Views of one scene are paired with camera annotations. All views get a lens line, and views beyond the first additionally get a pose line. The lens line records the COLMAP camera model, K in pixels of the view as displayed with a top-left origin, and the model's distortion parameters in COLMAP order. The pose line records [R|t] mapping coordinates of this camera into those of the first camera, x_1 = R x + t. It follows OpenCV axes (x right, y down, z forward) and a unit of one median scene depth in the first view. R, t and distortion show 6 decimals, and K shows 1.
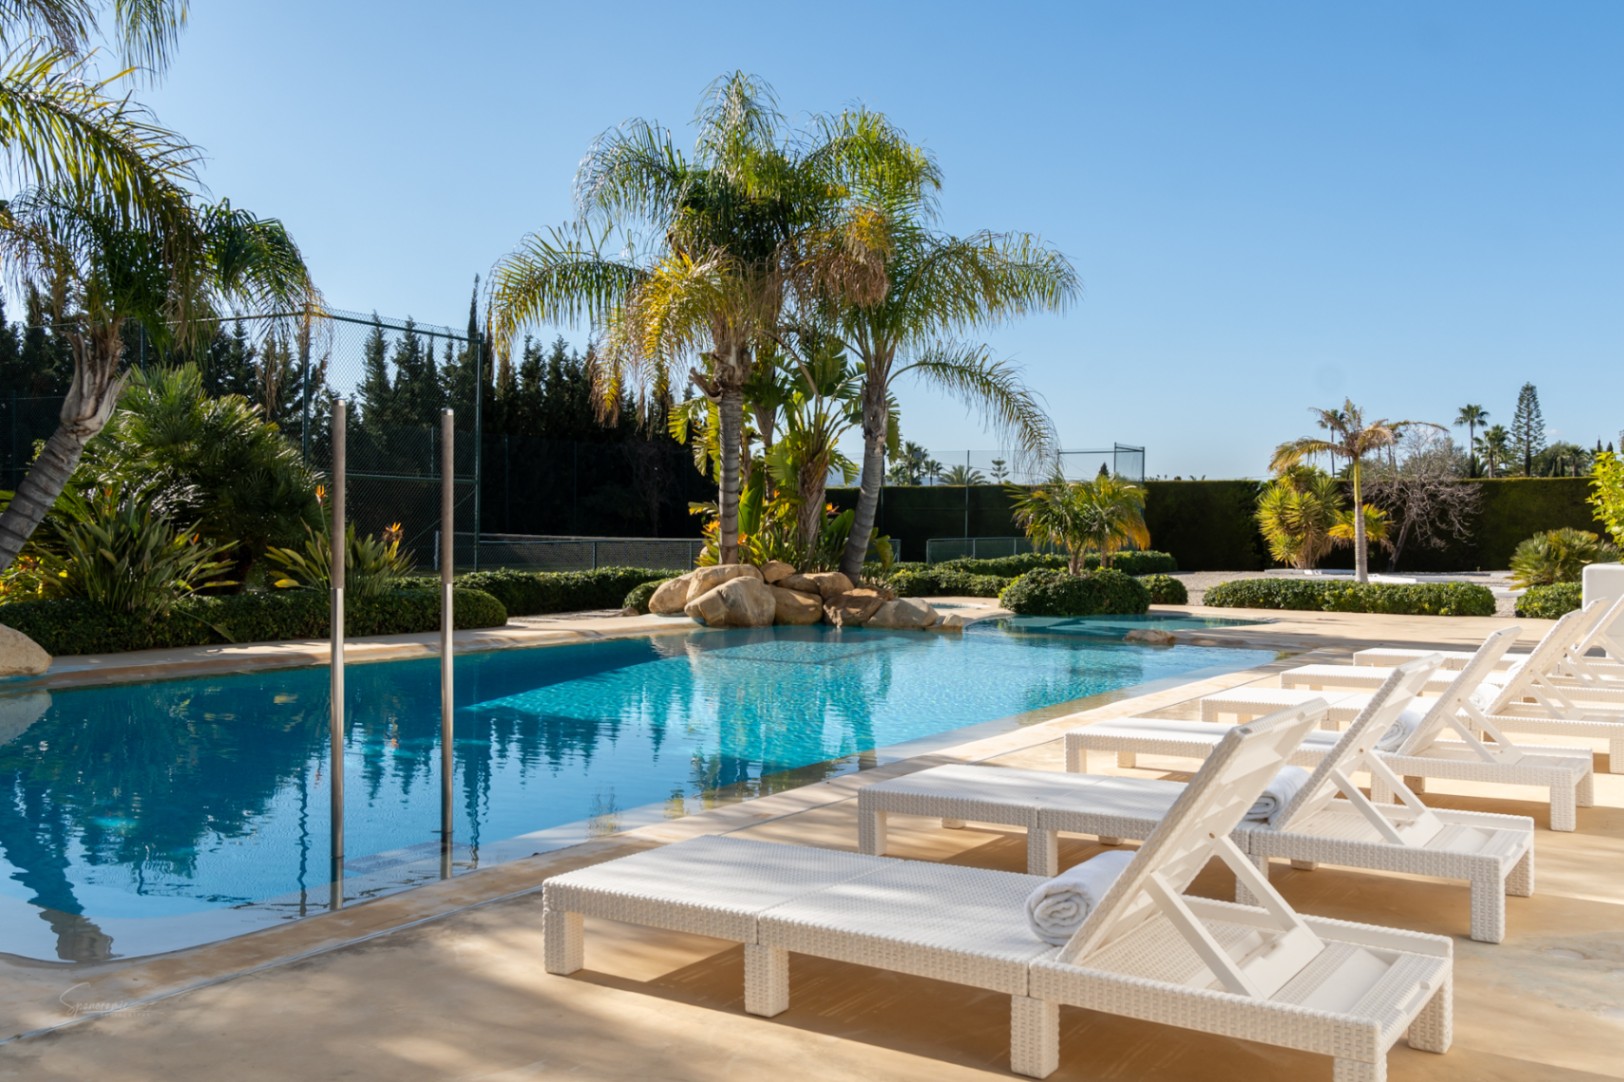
lens RADIAL K [[1443.4, 0, 838.4], [0, 1443.4, 595.0], [0, 0, 1]] dist [-0.004631, -0.009975]
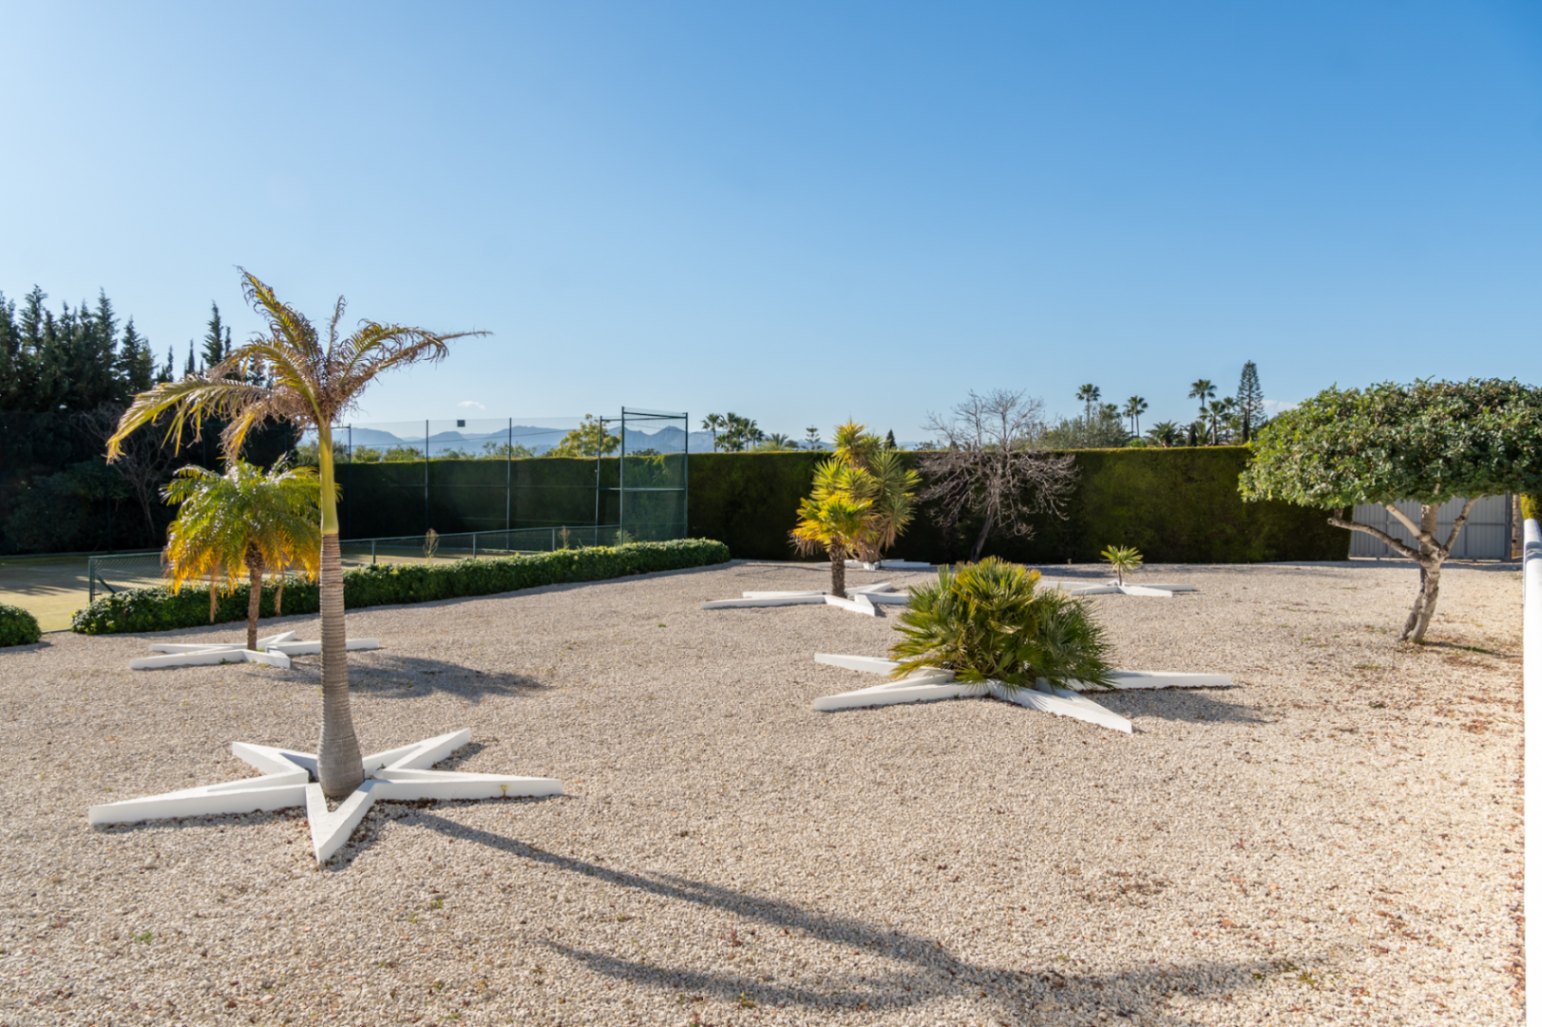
lens RADIAL K [[1155.3, 0, 779.2], [0, 1155.3, 510.9], [0, 0, 1]] dist [-0.016845, 0.012012]
pose [[0.999090, -0.007477, 0.041985, 0.236671], [0.008390, 0.999731, -0.021601, -0.031513], [-0.041812, 0.021933, 0.998885, 0.336969]]
